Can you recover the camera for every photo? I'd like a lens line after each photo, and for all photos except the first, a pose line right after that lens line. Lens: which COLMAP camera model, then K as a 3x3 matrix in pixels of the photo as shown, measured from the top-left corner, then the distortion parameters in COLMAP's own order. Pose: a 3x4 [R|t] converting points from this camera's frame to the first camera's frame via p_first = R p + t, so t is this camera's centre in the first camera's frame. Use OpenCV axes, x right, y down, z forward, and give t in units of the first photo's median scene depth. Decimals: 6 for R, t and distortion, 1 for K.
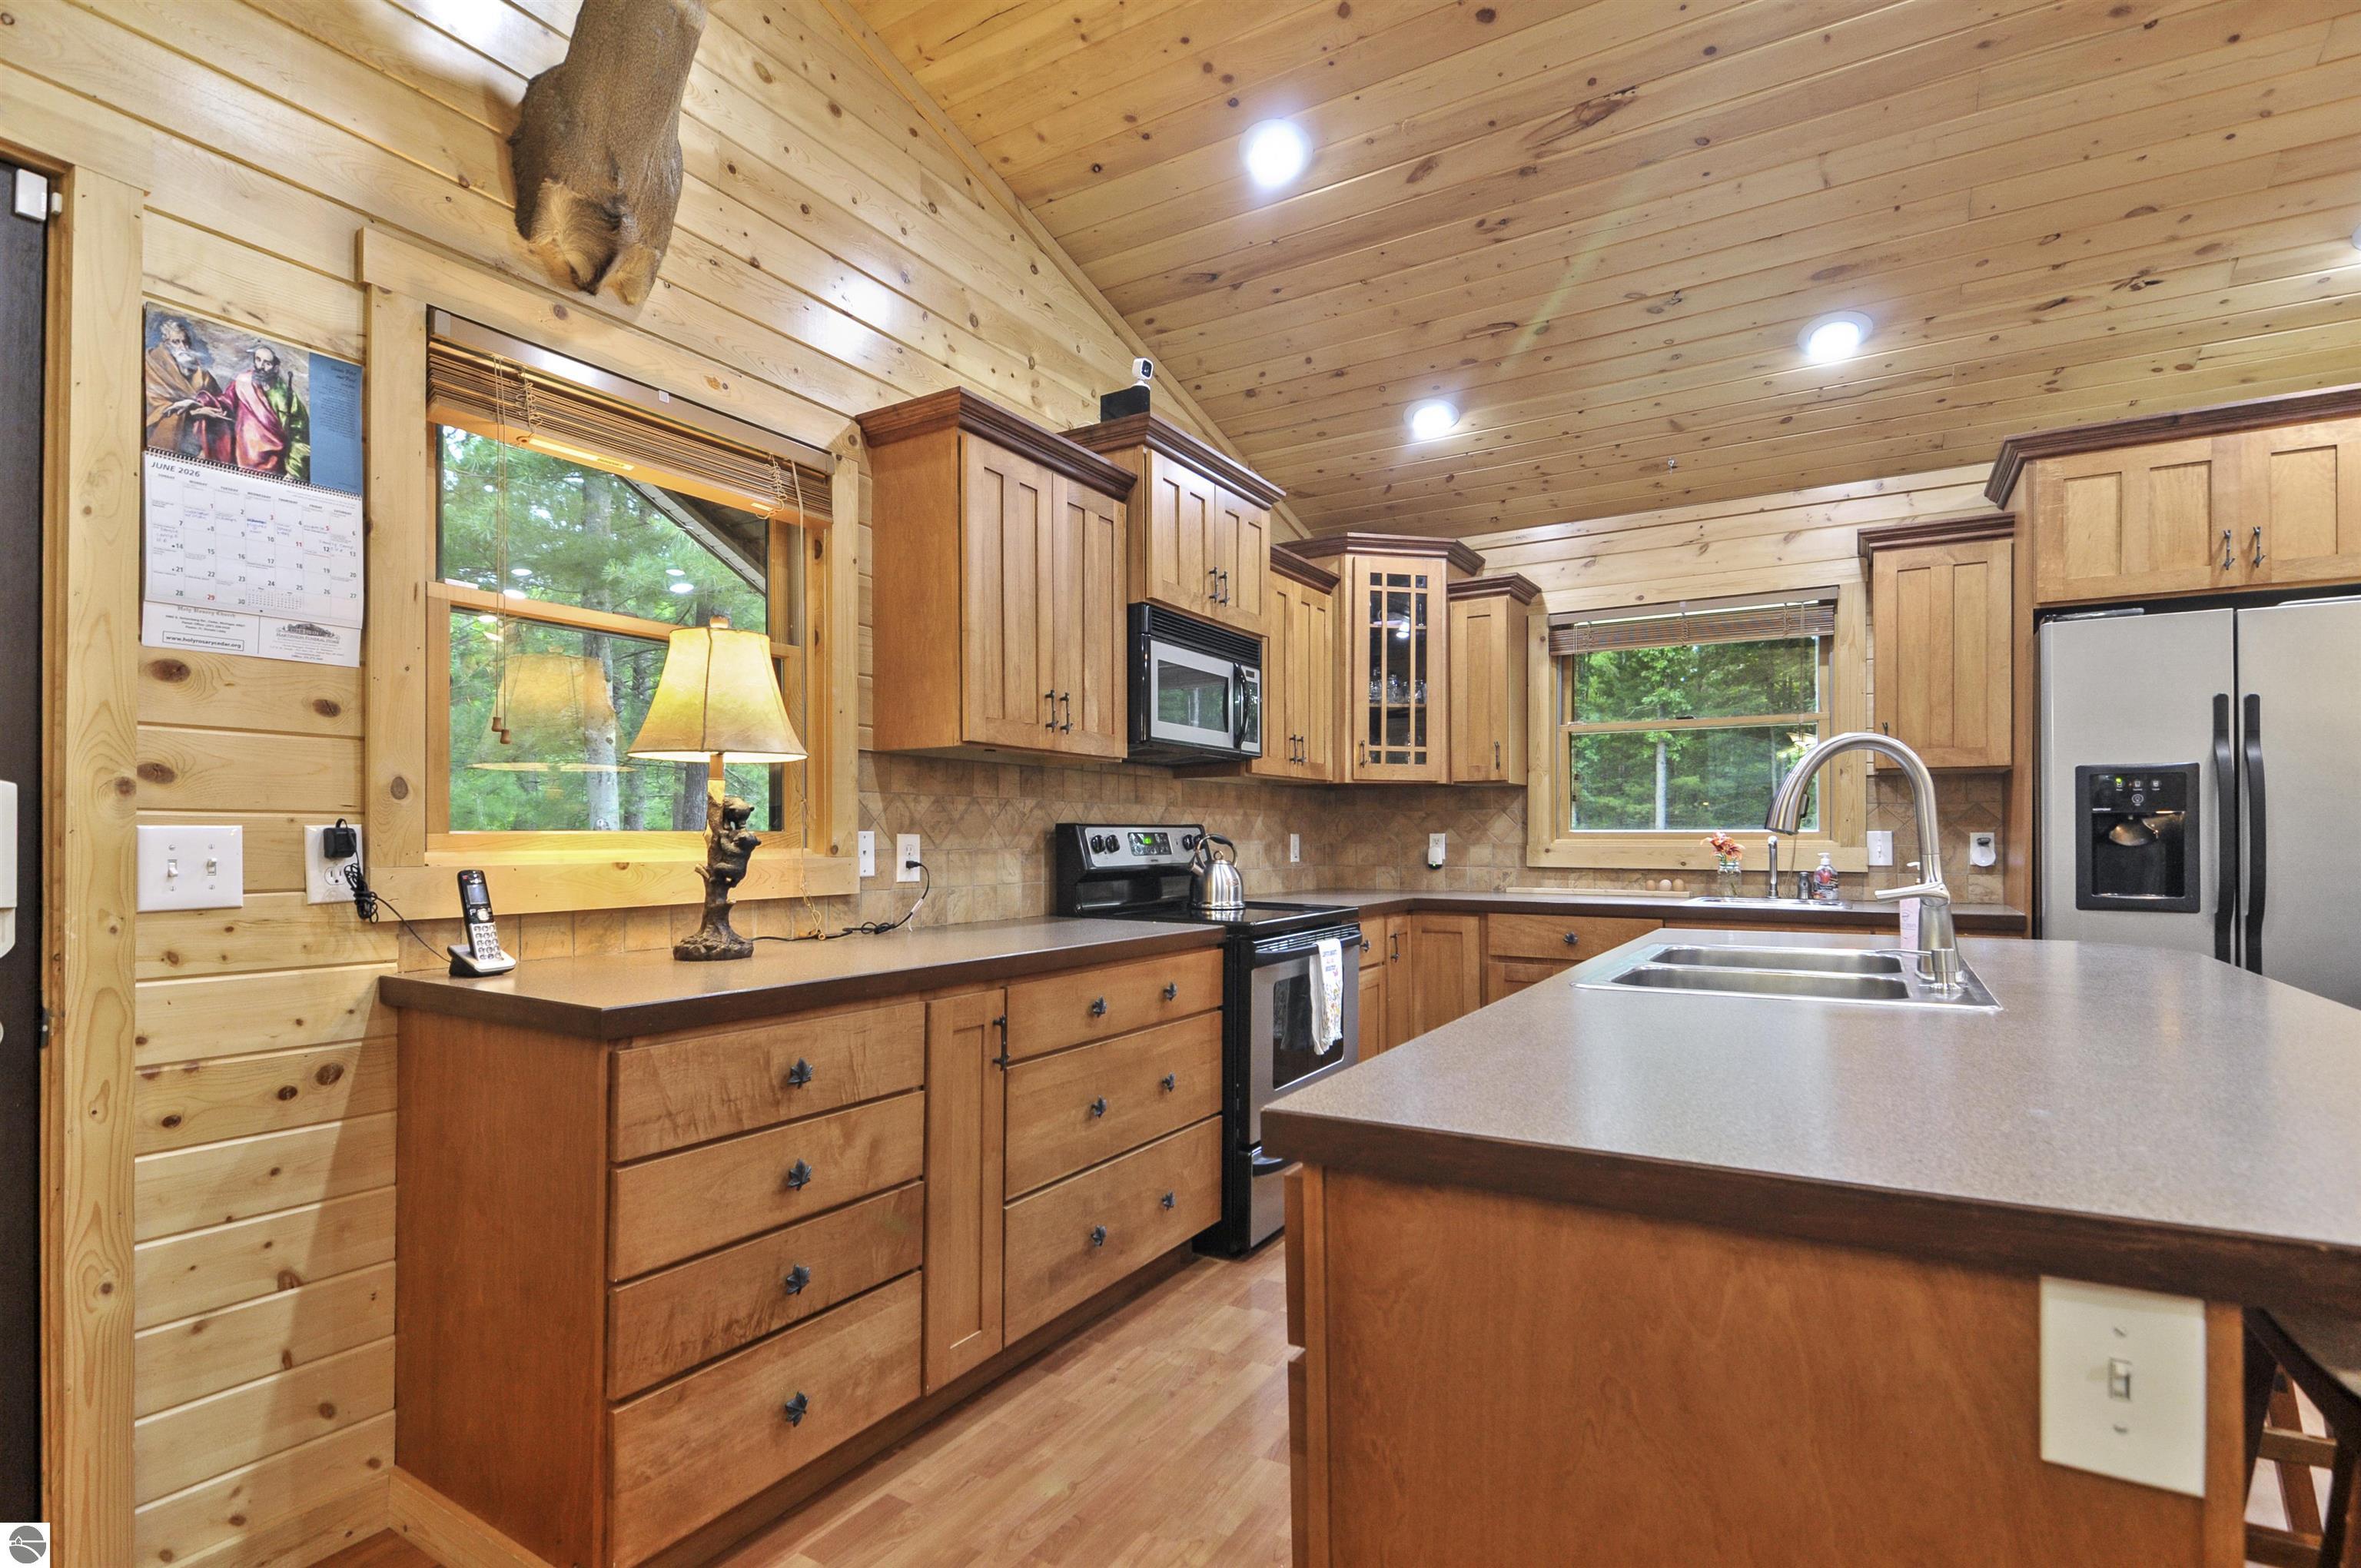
lens RADIAL K [[1123.4, 0, 1169.9], [0, 1123.4, 830.2], [0, 0, 1]] dist [0.015733, -0.013345]
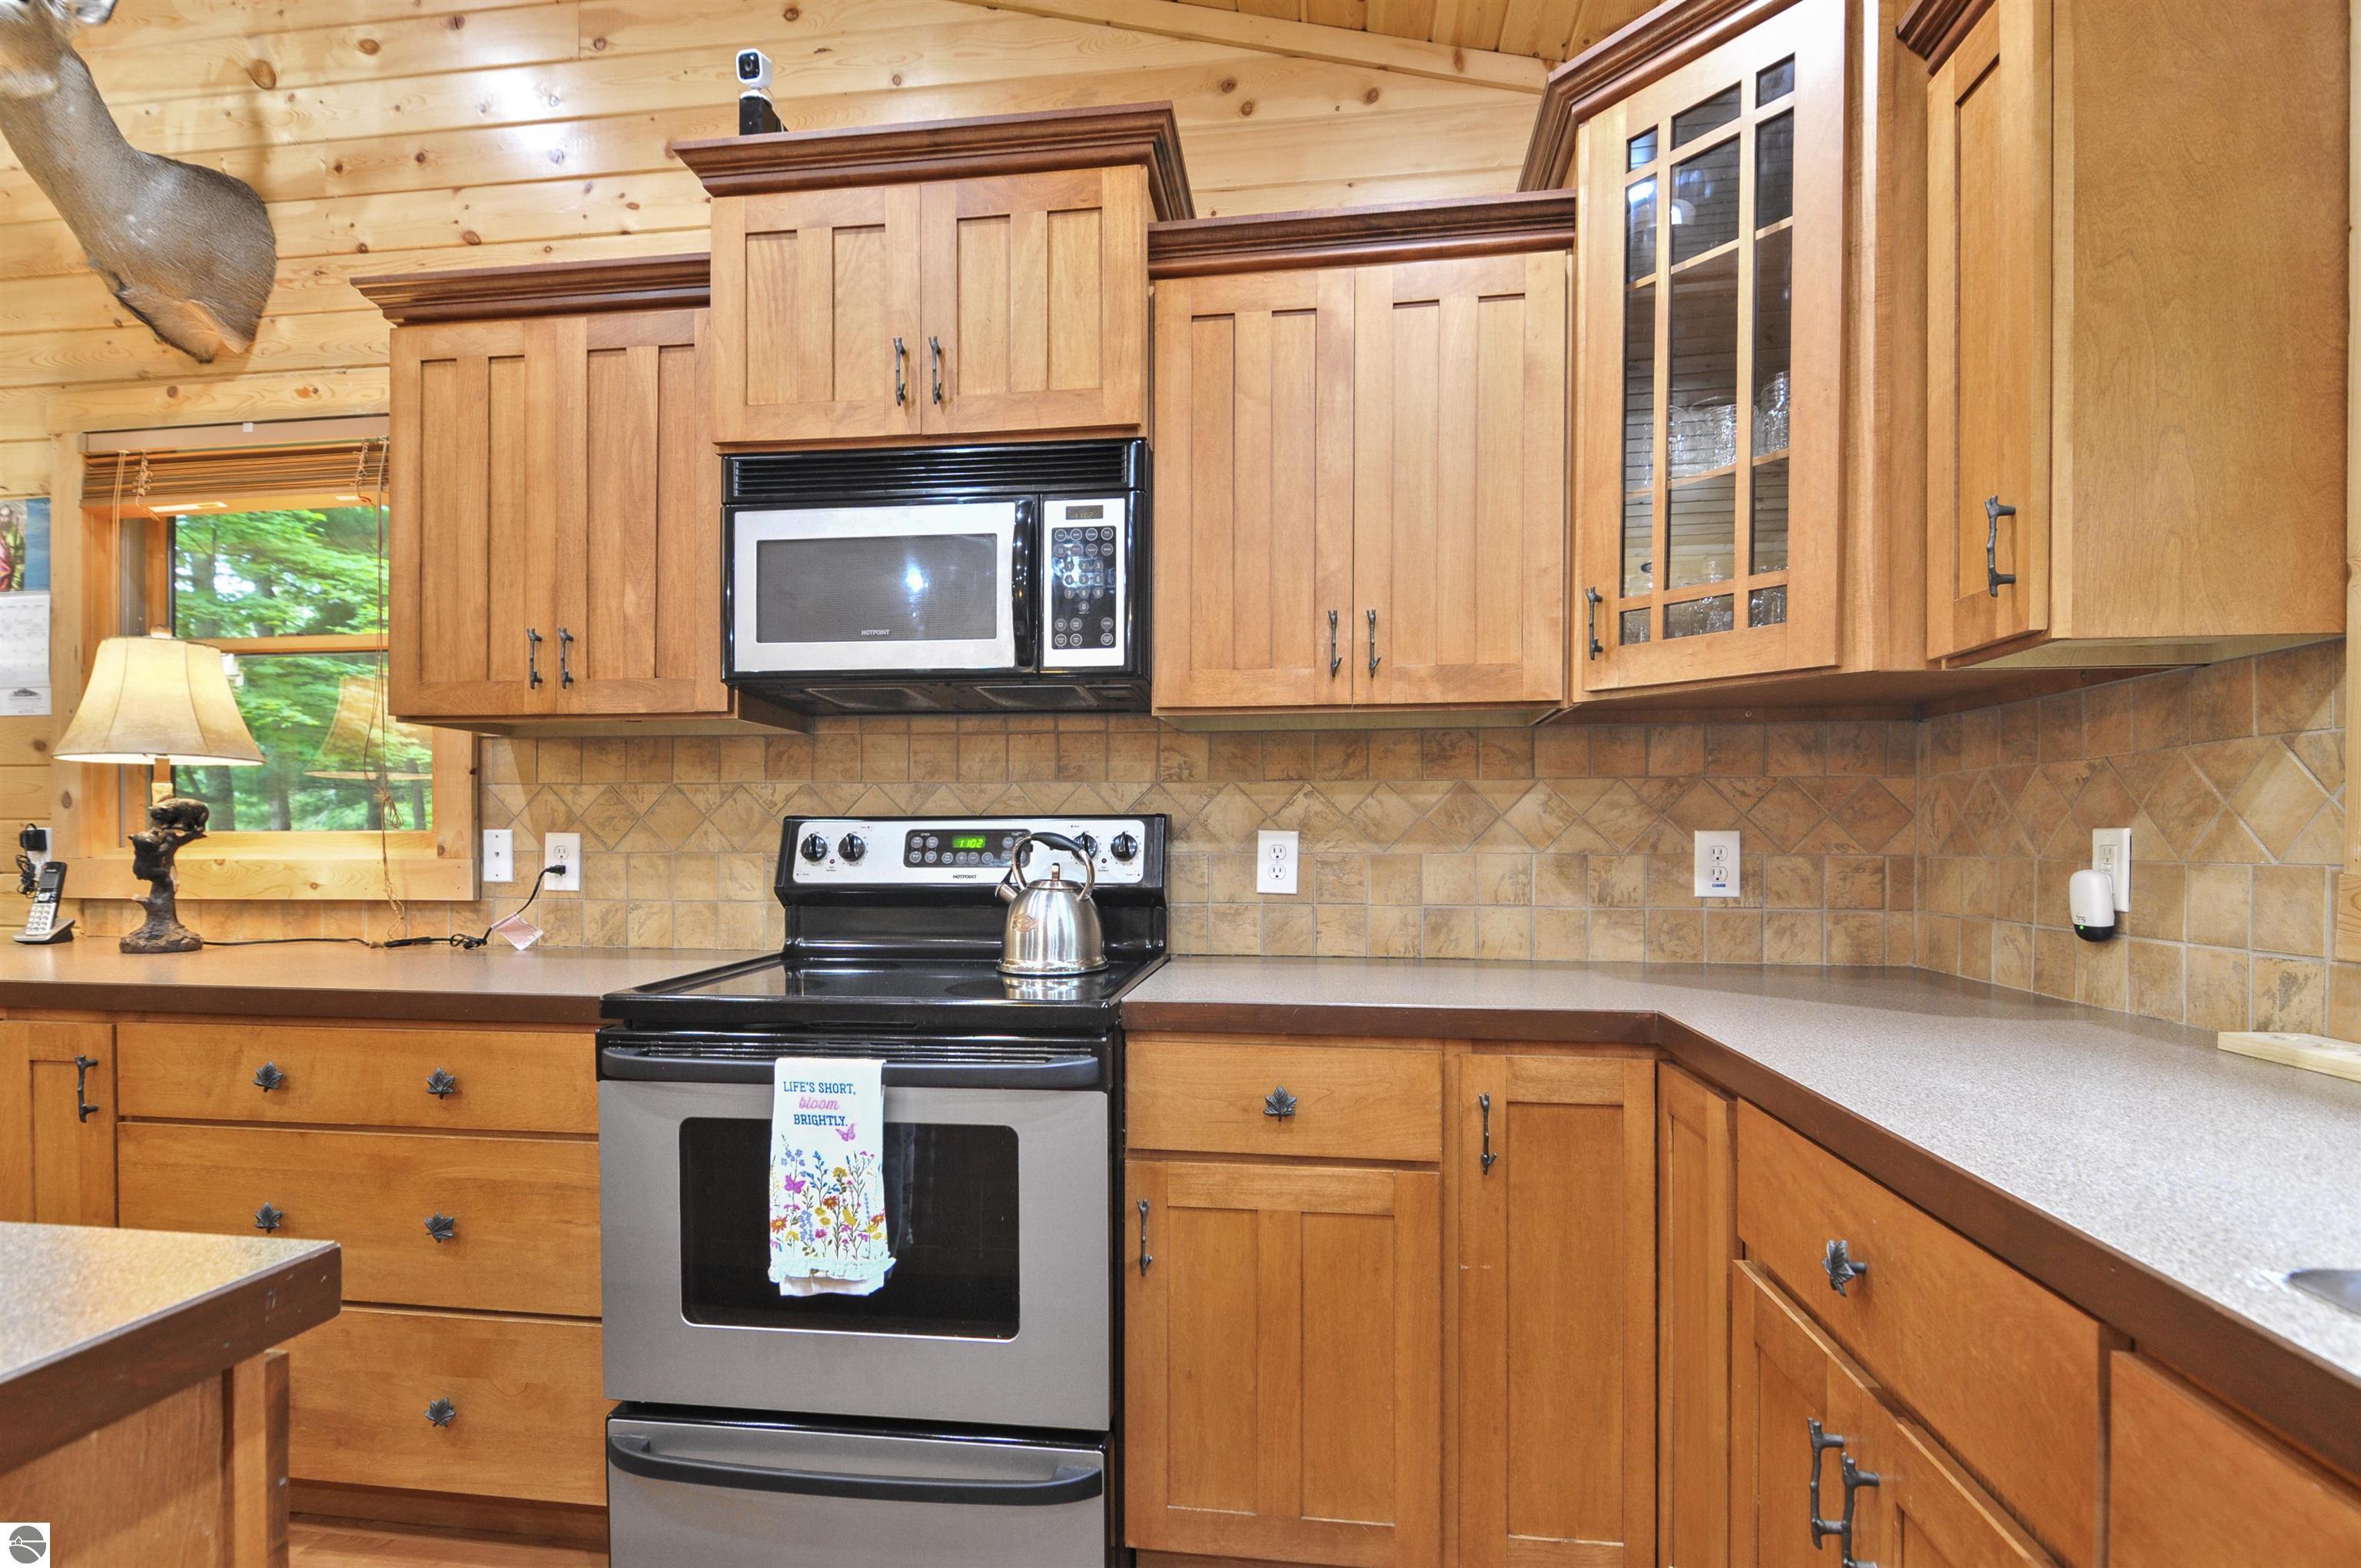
lens RADIAL K [[1147.9, 0, 1170.2], [0, 1147.9, 849.2], [0, 0, 1]] dist [-0.000816, -0.000390]
pose [[0.404632, 0.012137, -0.914399, 0.662212], [0.004325, 0.999875, 0.015185, 0.004367], [0.914469, -0.010099, 0.404530, 0.983405]]
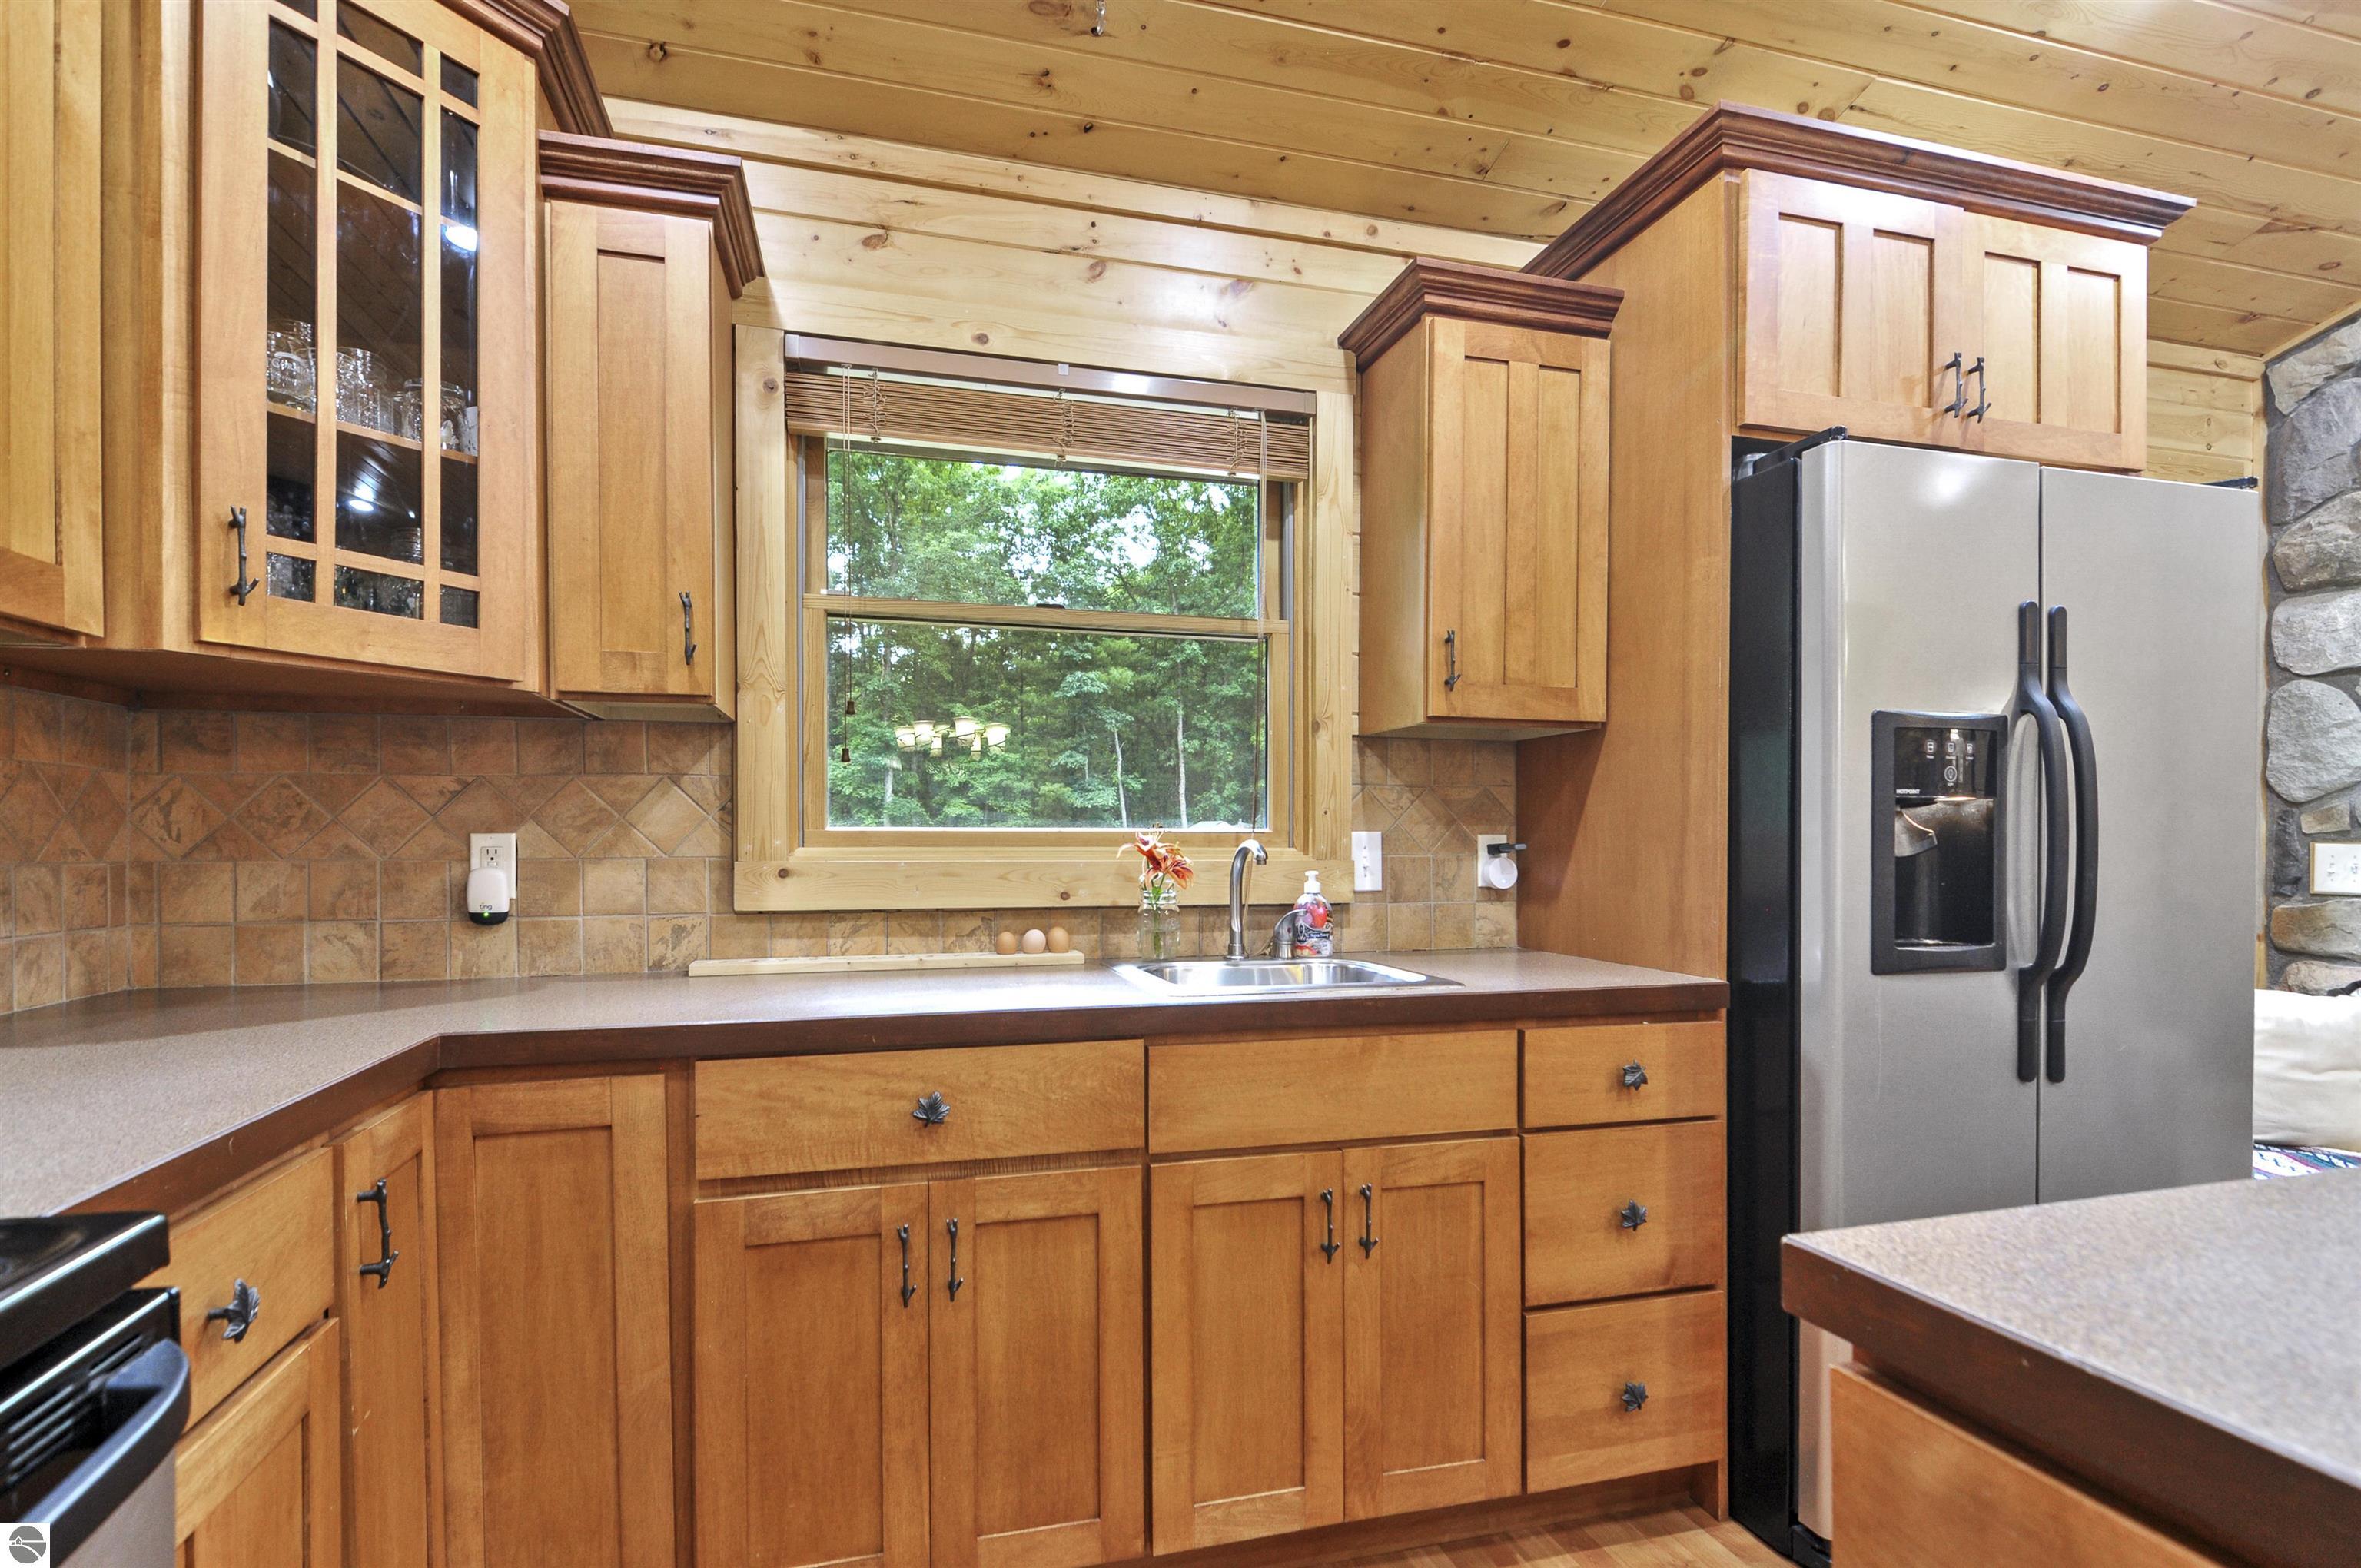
lens RADIAL K [[1147.9, 0, 1170.2], [0, 1147.9, 849.2], [0, 0, 1]] dist [-0.000816, -0.000390]
pose [[0.682949, -0.004290, 0.730453, 0.166097], [-0.003710, 0.999949, 0.009342, 0.006014], [-0.730457, -0.009091, 0.682899, 0.864386]]
